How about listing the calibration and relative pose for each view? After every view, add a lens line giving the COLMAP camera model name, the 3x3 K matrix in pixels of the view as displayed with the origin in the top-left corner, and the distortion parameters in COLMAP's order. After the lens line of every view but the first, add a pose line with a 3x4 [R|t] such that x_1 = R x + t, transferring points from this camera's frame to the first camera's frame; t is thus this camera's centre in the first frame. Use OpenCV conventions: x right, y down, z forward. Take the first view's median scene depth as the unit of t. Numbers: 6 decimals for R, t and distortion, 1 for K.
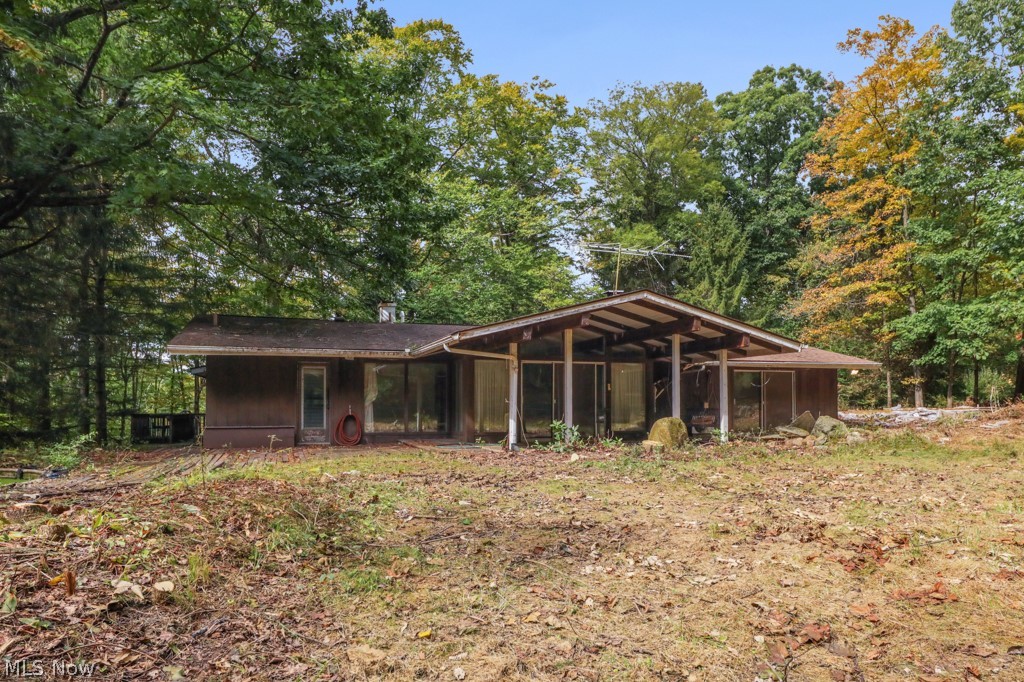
lens RADIAL K [[676.8, 0, 563.4], [0, 676.8, 342.8], [0, 0, 1]] dist [0.001693, 0.003170]
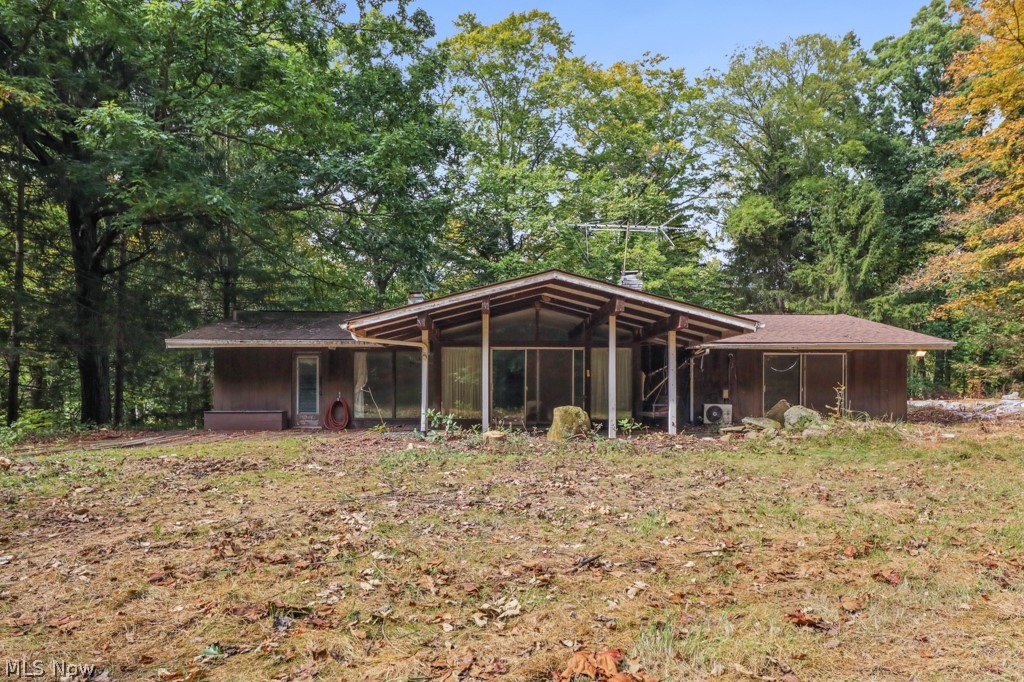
lens RADIAL K [[676.8, 0, 563.4], [0, 676.8, 342.8], [0, 0, 1]] dist [0.001693, 0.003170]
pose [[0.955834, -0.019409, -0.293264, 0.229474], [0.025437, 0.999536, 0.016753, 0.004191], [0.292803, -0.023473, 0.955885, 0.060792]]
